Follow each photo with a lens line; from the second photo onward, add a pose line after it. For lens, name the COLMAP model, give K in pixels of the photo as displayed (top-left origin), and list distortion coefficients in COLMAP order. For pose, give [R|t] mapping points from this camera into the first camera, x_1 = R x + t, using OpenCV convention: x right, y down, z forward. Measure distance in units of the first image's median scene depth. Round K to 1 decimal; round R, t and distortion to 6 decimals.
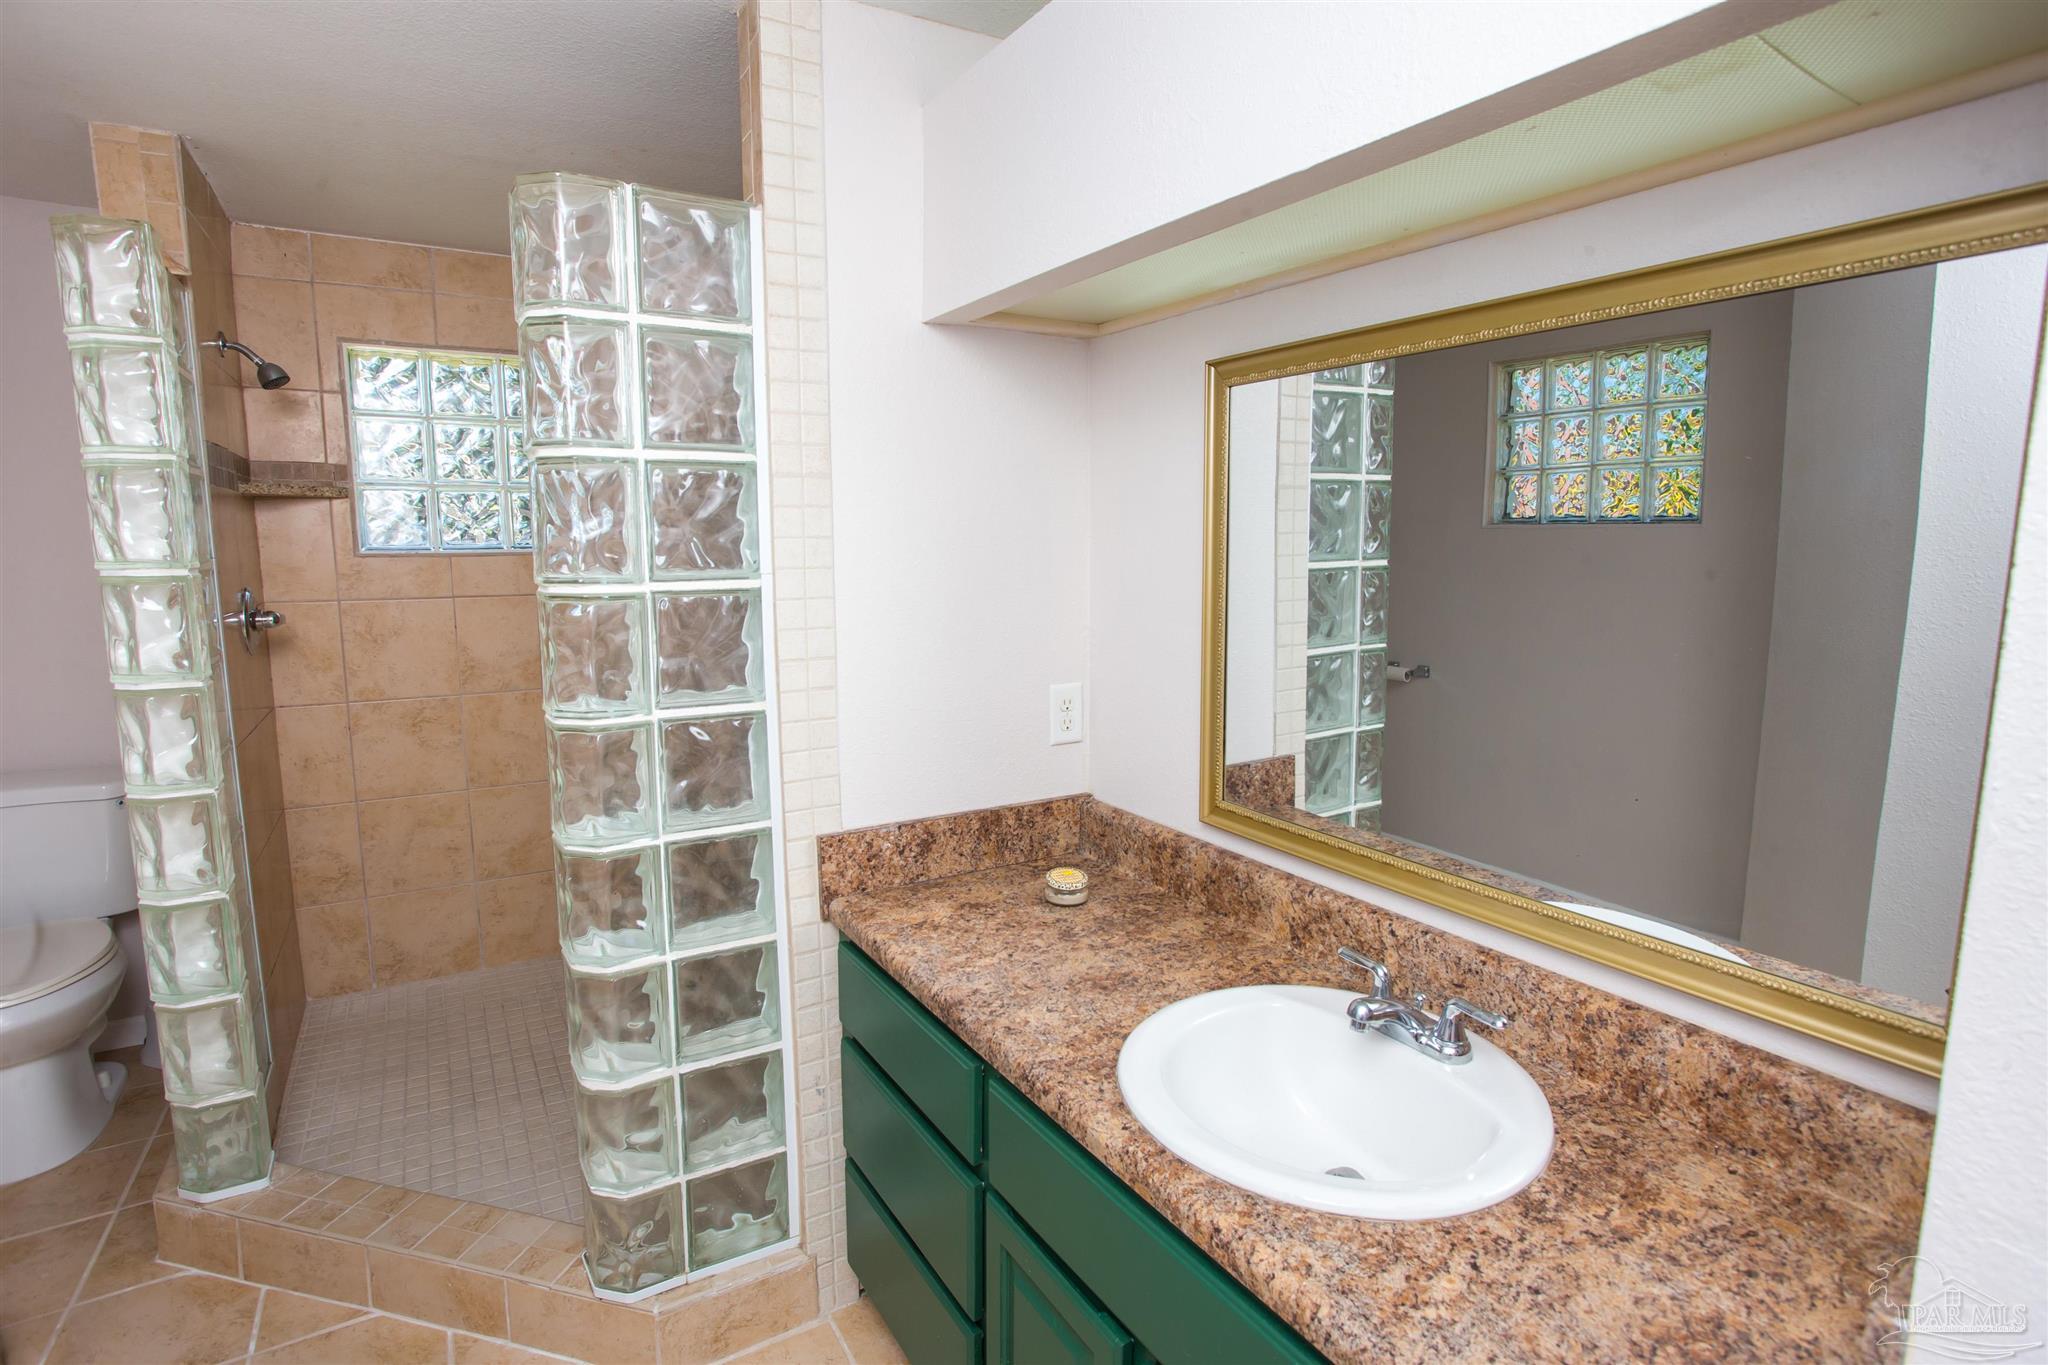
lens RADIAL K [[1008.7, 0, 1015.2], [0, 1008.7, 678.6], [0, 0, 1]] dist [-0.075223, 0.034586]
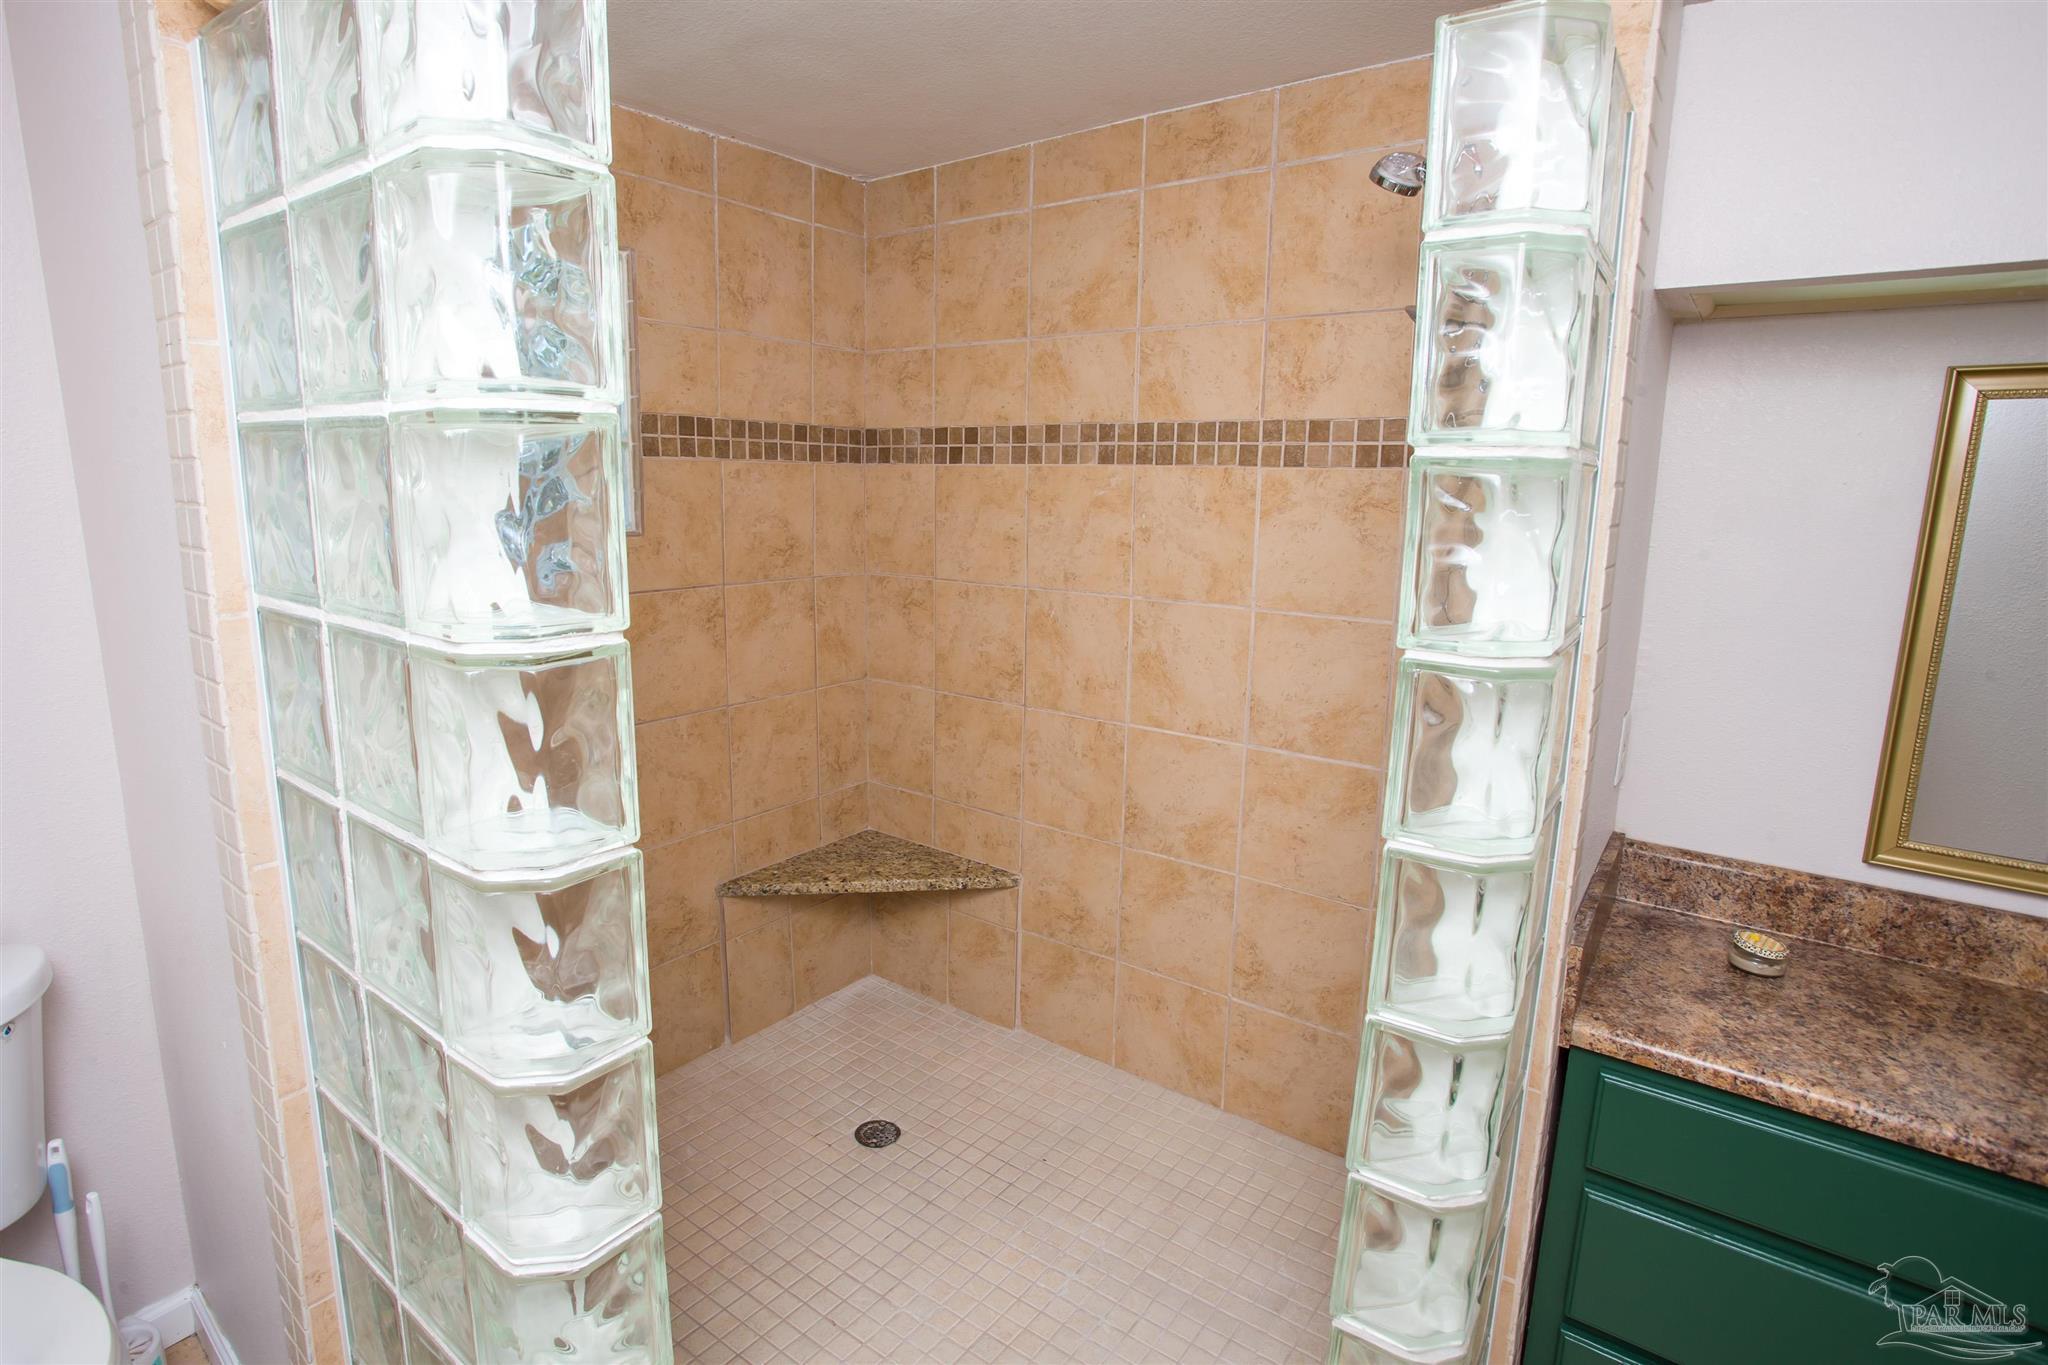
lens RADIAL K [[1034.4, 0, 996.4], [0, 1034.4, 670.5], [0, 0, 1]] dist [-0.078215, 0.038771]
pose [[0.932535, -0.054731, 0.356906, -0.522340], [0.038147, 0.997847, 0.053346, -0.067574], [-0.359058, -0.036132, 0.932616, 0.262212]]
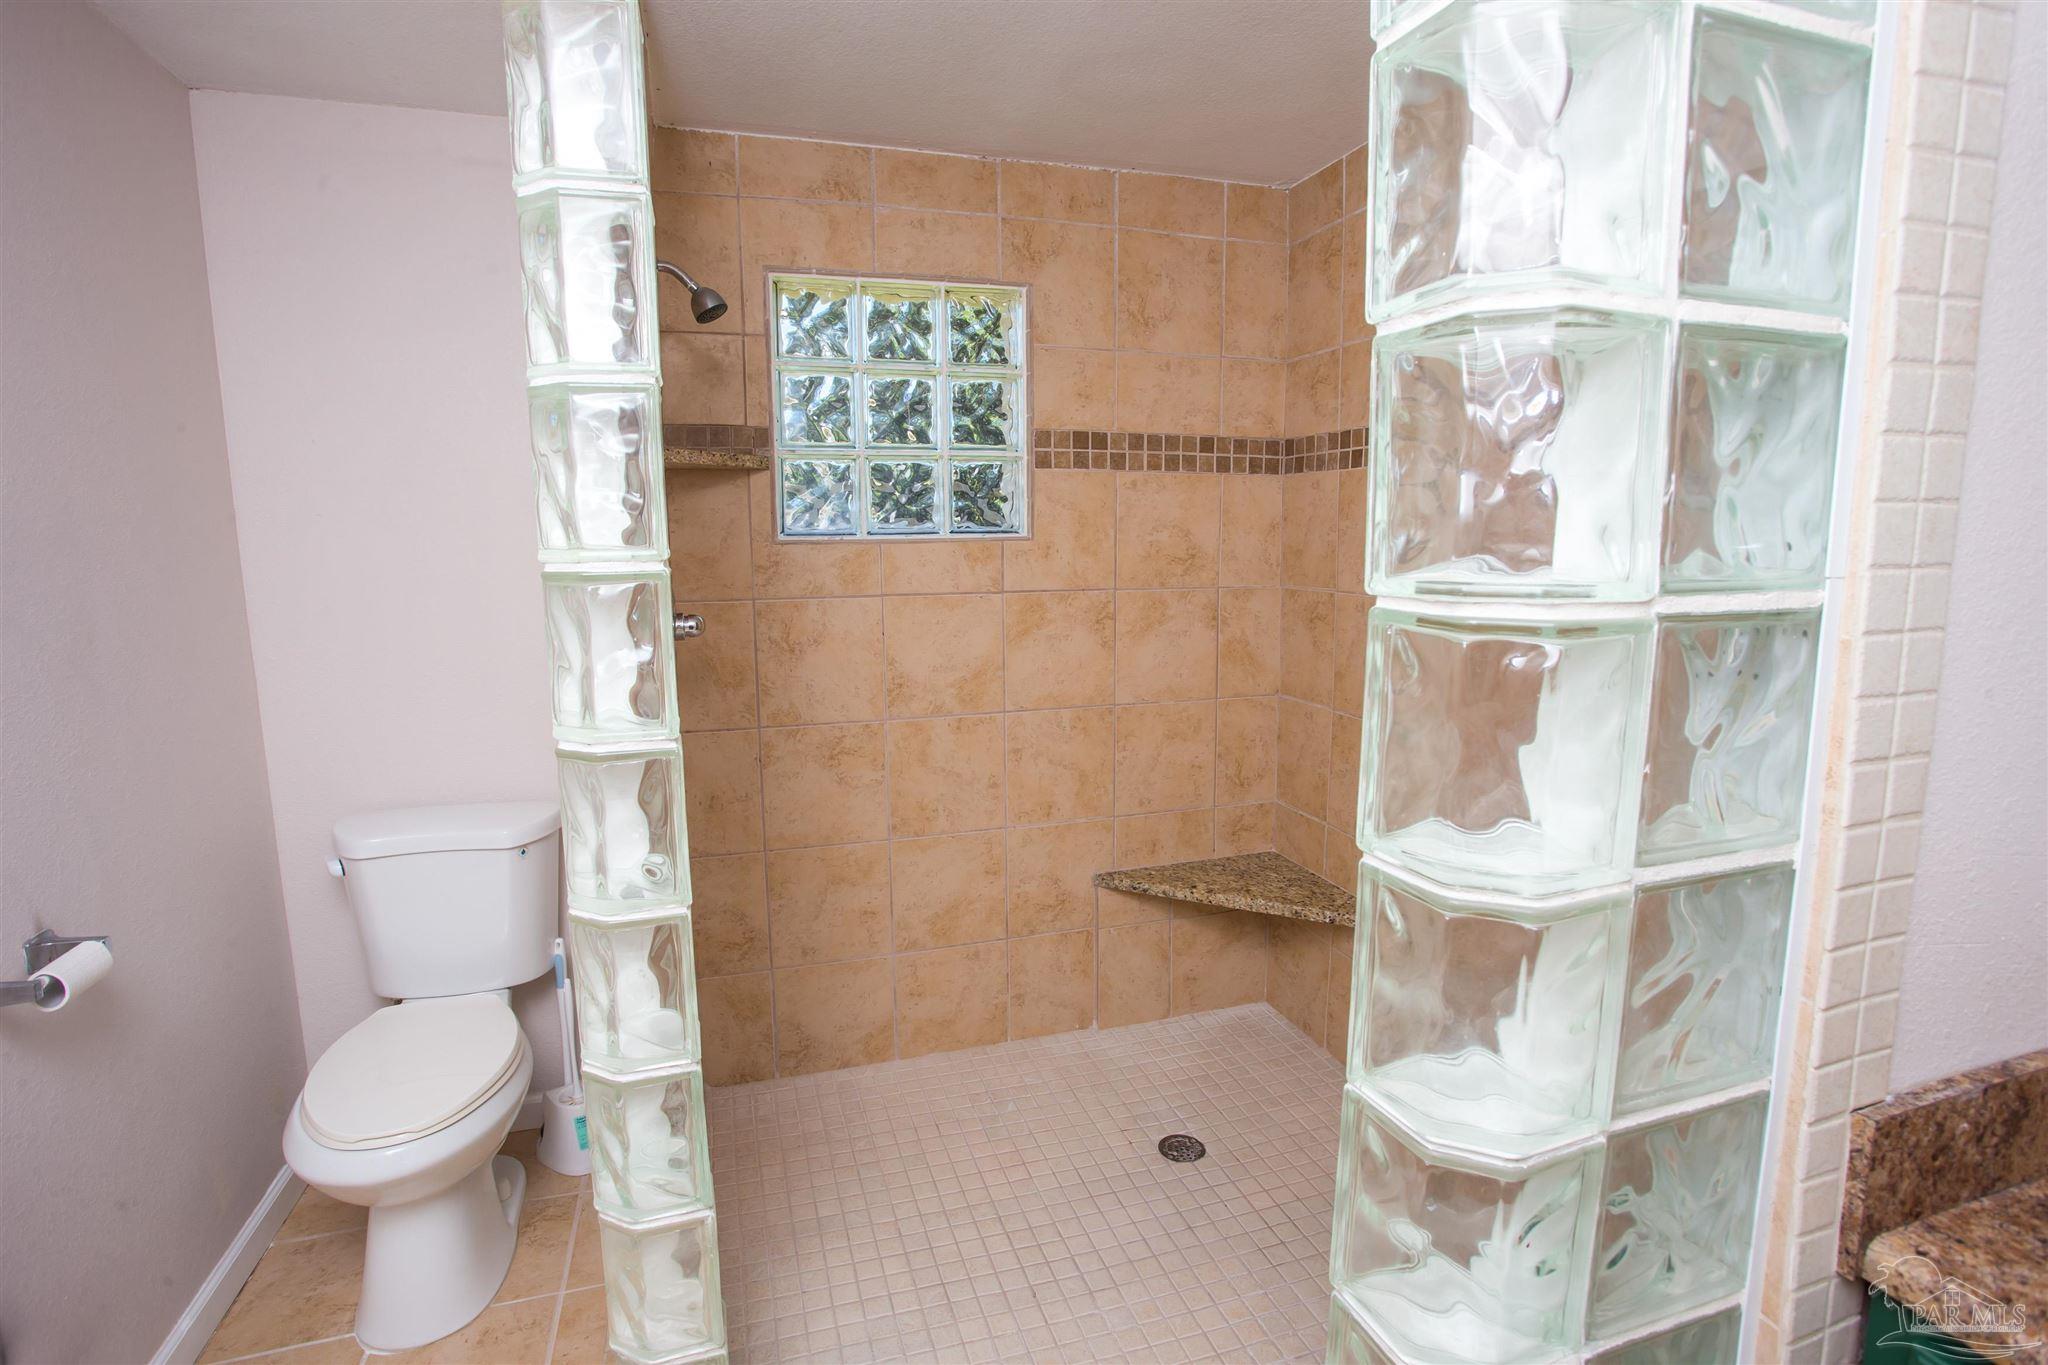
lens RADIAL K [[1008.7, 0, 1015.2], [0, 1008.7, 678.6], [0, 0, 1]] dist [-0.075223, 0.034586]
pose [[0.971218, 0.025564, -0.236817, -0.291060], [-0.023423, 0.999655, 0.011848, -0.030678], [0.237039, -0.005960, 0.971482, 0.261677]]
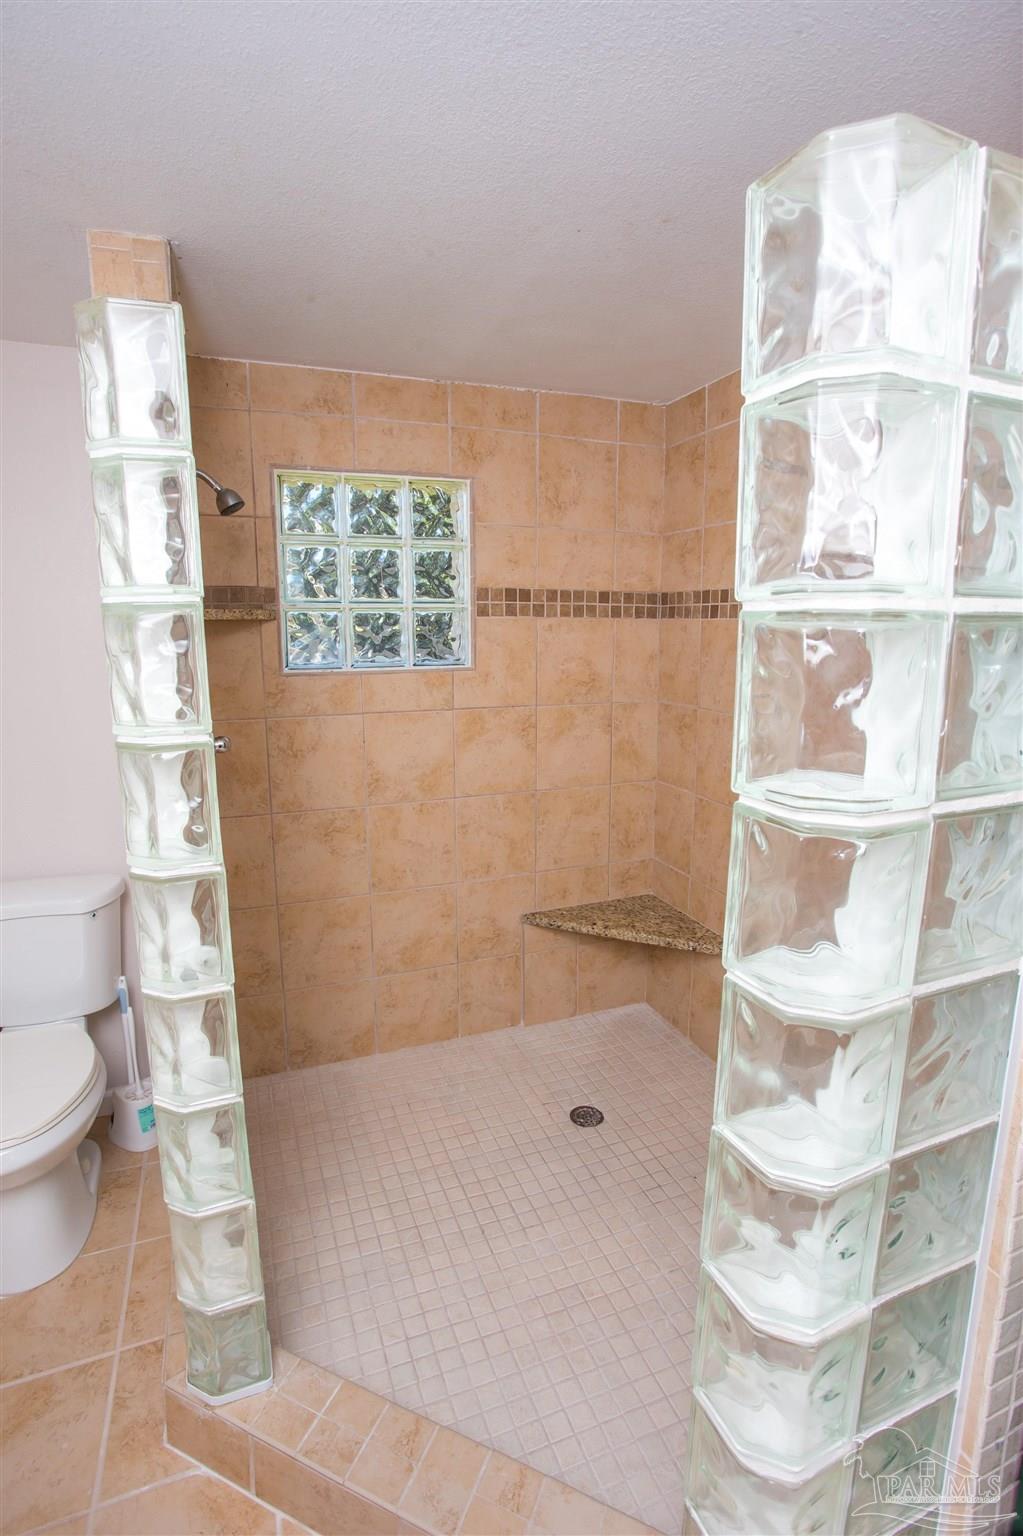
lens RADIAL K [[756.5, 0, 500.3], [0, 756.5, 767.3], [0, 0, 1]] dist [-0.075223, 0.034586]
pose [[0.983775, 0.028951, -0.177057, -0.299096], [-0.020475, 0.998564, 0.049512, -0.072387], [0.178236, -0.045084, 0.982954, 0.252213]]
